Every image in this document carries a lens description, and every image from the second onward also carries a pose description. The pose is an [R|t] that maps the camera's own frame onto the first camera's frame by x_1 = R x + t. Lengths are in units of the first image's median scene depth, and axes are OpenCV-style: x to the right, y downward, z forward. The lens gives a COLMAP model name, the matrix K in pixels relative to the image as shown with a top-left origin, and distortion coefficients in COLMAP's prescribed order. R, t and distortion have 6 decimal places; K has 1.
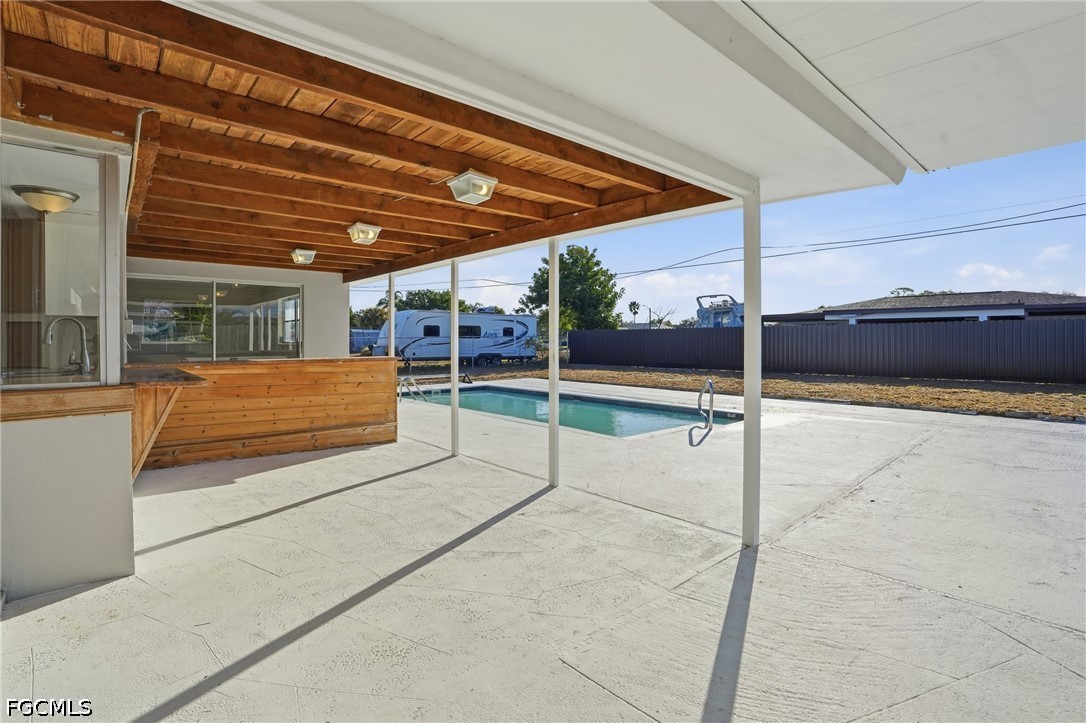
lens RADIAL K [[510.2, 0, 538.0], [0, 510.2, 353.0], [0, 0, 1]] dist [-0.075747, 0.028705]
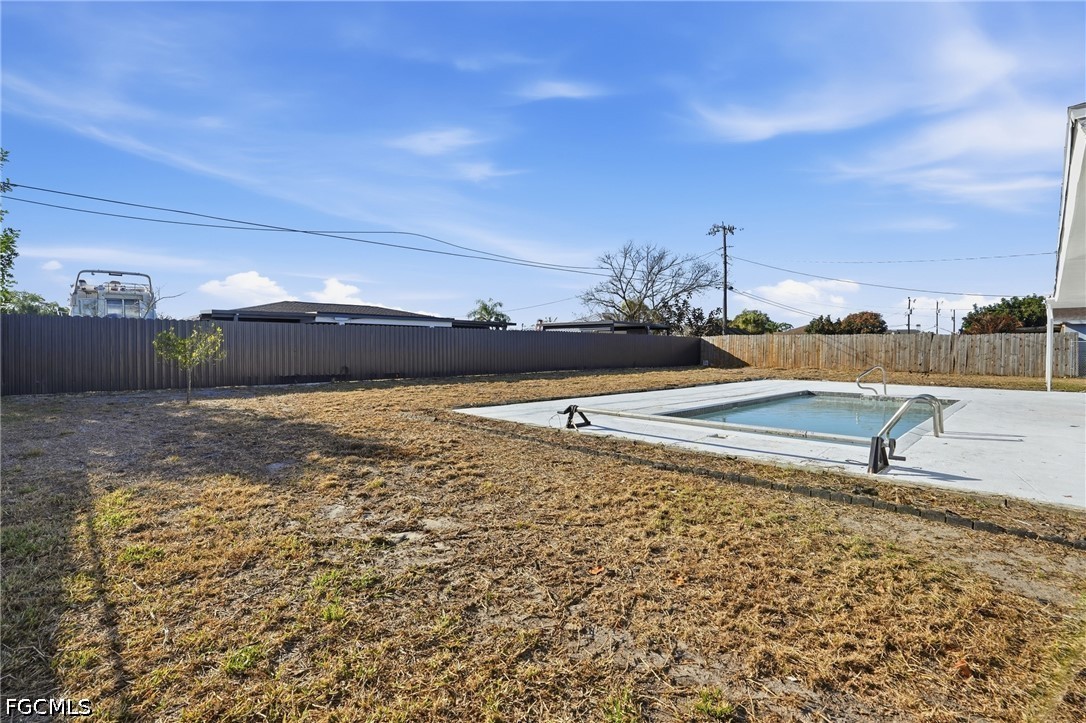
lens RADIAL K [[496.2, 0, 545.9], [0, 496.2, 352.6], [0, 0, 1]] dist [-0.037186, 0.000081]
pose [[-0.044553, -0.007572, 0.998978, -0.641799], [0.021667, 0.999729, 0.008544, -0.015948], [-0.998772, 0.022026, -0.044377, 1.173911]]
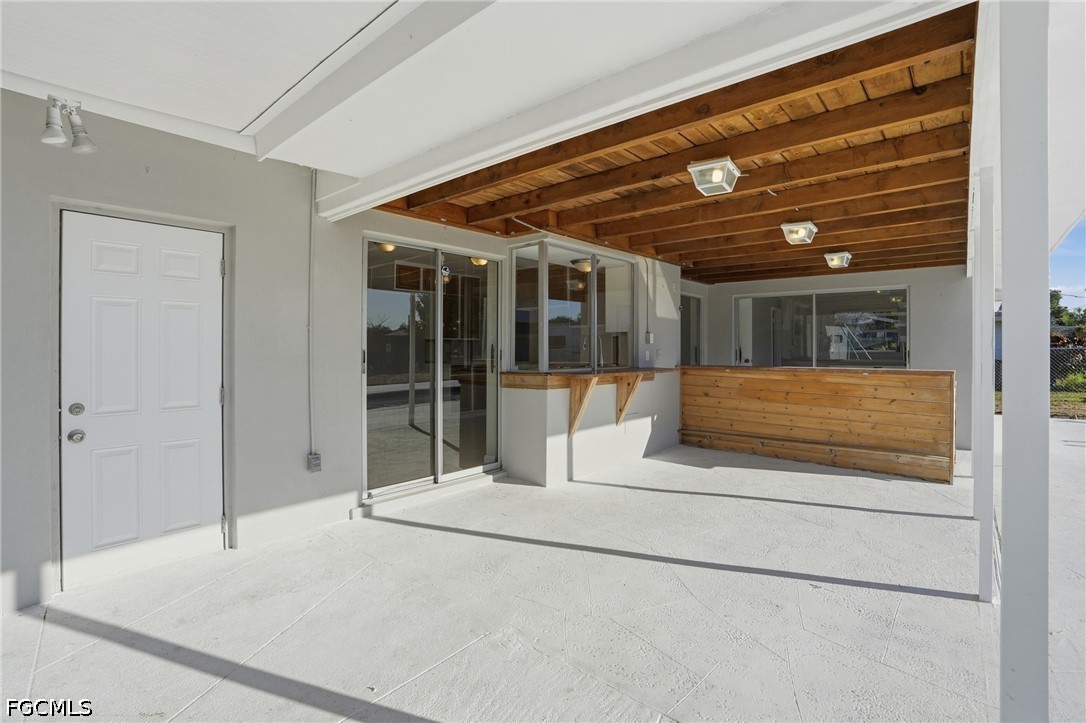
lens RADIAL K [[510.2, 0, 538.0], [0, 510.2, 353.0], [0, 0, 1]] dist [-0.075747, 0.028705]
pose [[0.130576, 0.007515, -0.991410, 0.170995], [-0.026558, 0.999639, 0.004079, -0.002536], [0.991083, 0.025798, 0.130728, 0.139912]]
